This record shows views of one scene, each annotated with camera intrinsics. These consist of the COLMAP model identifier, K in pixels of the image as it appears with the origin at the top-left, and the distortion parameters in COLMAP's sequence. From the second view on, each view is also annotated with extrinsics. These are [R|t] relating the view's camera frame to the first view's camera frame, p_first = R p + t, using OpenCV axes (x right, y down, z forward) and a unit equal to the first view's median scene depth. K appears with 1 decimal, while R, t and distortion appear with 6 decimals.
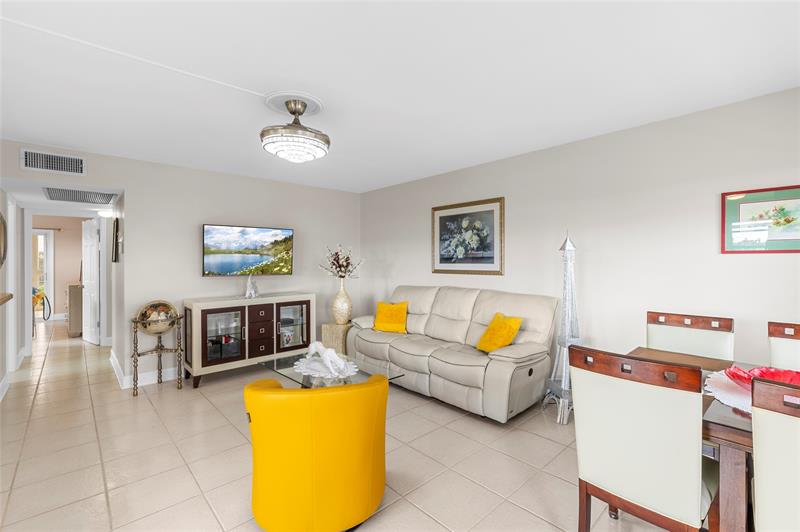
lens RADIAL K [[358.9, 0, 401.0], [0, 358.9, 259.7], [0, 0, 1]] dist [0.005710, -0.002144]
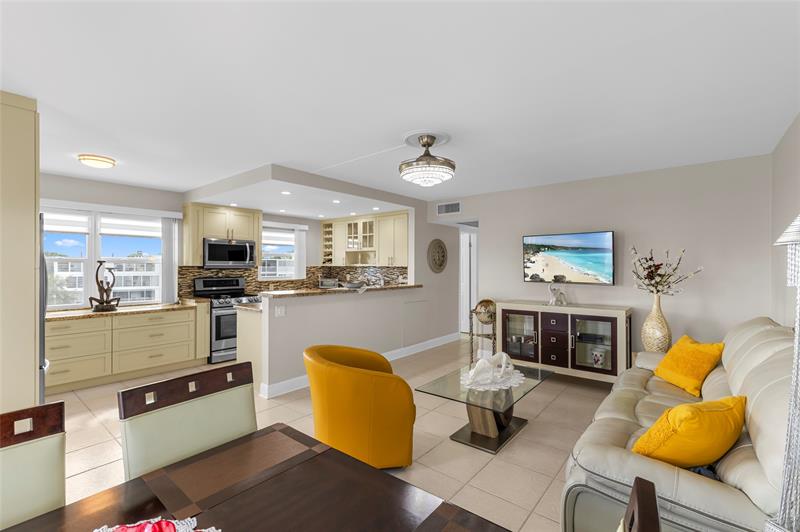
lens RADIAL K [[358.9, 0, 400.6], [0, 358.9, 266.2], [0, 0, 1]] dist [0.005710, -0.002144]
pose [[0.139019, 0.003616, -0.990283, 0.522488], [0.001512, 0.999991, 0.003864, -0.007607], [0.990289, -0.002035, 0.139013, 0.446698]]
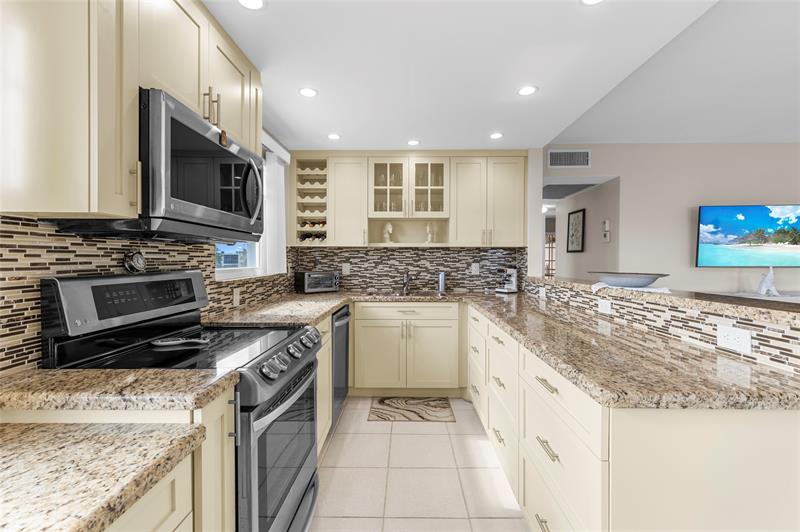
lens RADIAL K [[358.9, 0, 401.5], [0, 358.9, 263.4], [0, 0, 1]] dist [0.005710, -0.002144]
pose [[0.726082, 0.008684, -0.687554, -0.470314], [0.001644, 0.999895, 0.014365, 0.024239], [0.687607, -0.011561, 0.725991, -0.110304]]
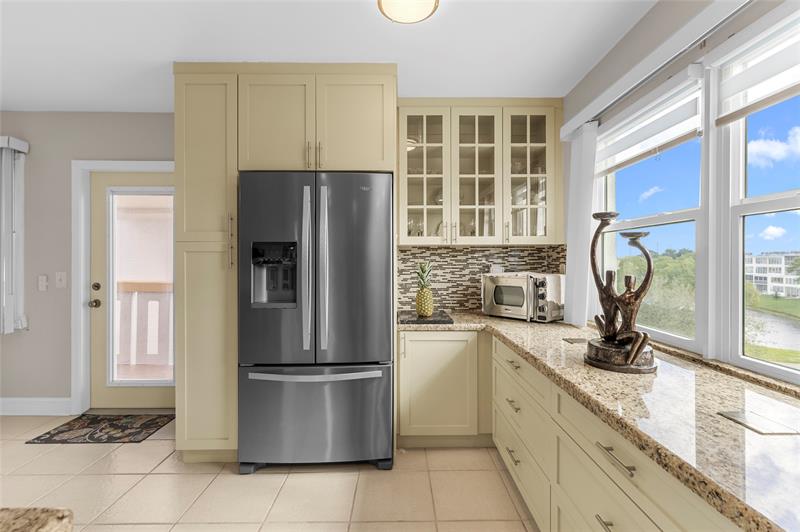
lens RADIAL K [[358.9, 0, 400.0], [0, 358.9, 263.8], [0, 0, 1]] dist [0.005710, -0.002144]
pose [[-0.742744, -0.004337, 0.669562, -0.679602], [-0.003575, 0.999990, 0.002512, 0.027818], [-0.669566, -0.000528, -0.742752, 0.140792]]
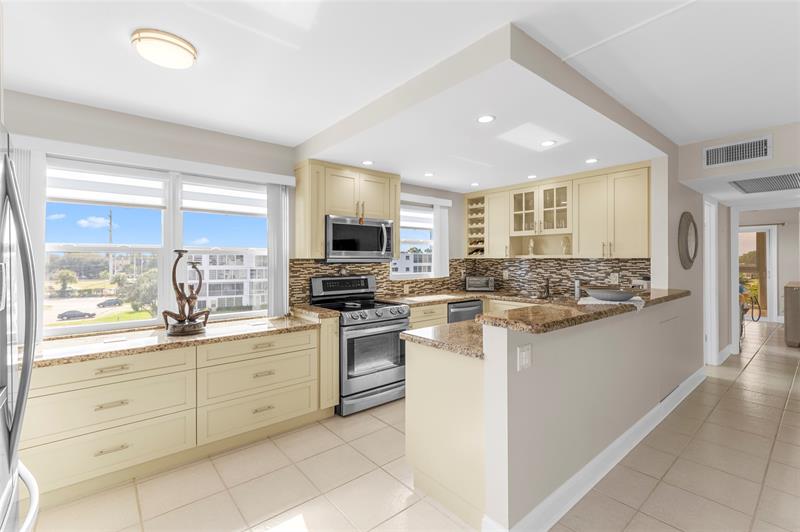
lens RADIAL K [[358.9, 0, 402.7], [0, 358.9, 258.6], [0, 0, 1]] dist [0.005710, -0.002144]
pose [[-0.040678, -0.000362, -0.999172, -0.006215], [0.006287, 0.999980, -0.000618, -0.003099], [0.999153, -0.006307, -0.040675, 0.151949]]
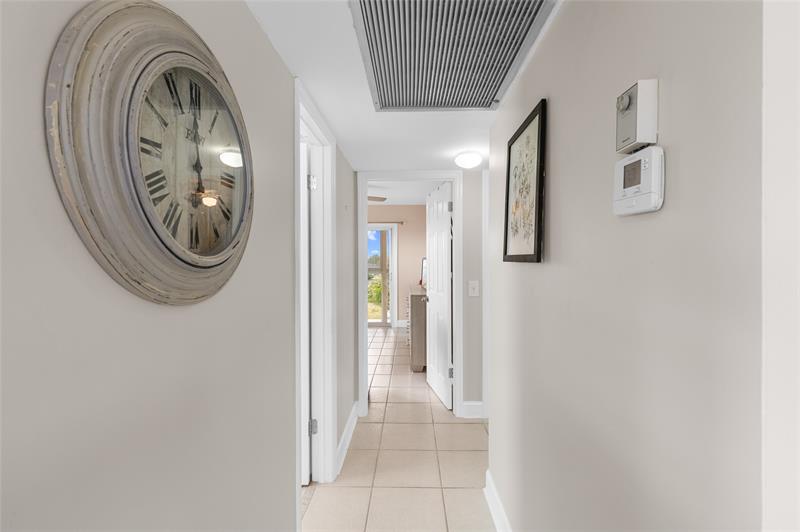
lens RADIAL K [[358.9, 0, 412.0], [0, 358.9, 264.7], [0, 0, 1]] dist [0.005710, -0.002144]
pose [[0.740461, 0.010875, -0.672011, -0.692736], [0.000383, 0.999862, 0.016602, 0.004258], [0.672099, -0.012550, 0.740355, 0.742697]]
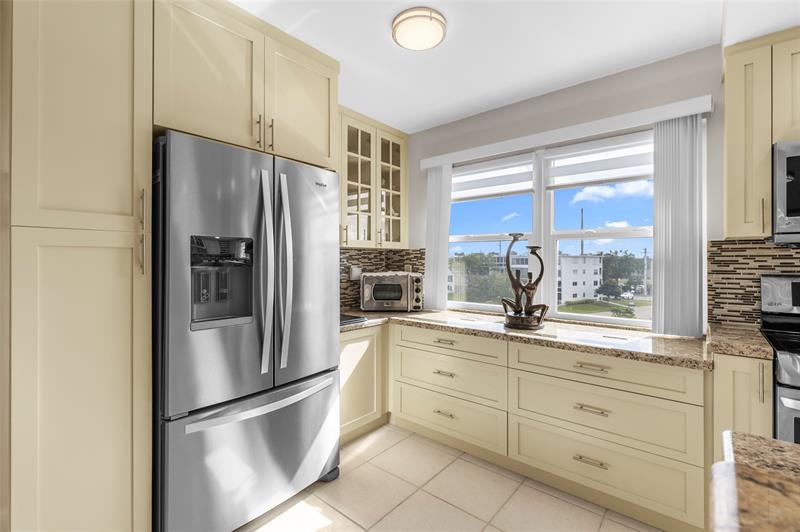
lens RADIAL K [[358.9, 0, 401.6], [0, 358.9, 261.4], [0, 0, 1]] dist [0.005710, -0.002144]
pose [[-0.991762, -0.002823, -0.128063, -0.352137], [-0.002123, 0.999982, -0.005606, 0.025902], [0.128077, -0.005288, -0.991750, 0.275526]]
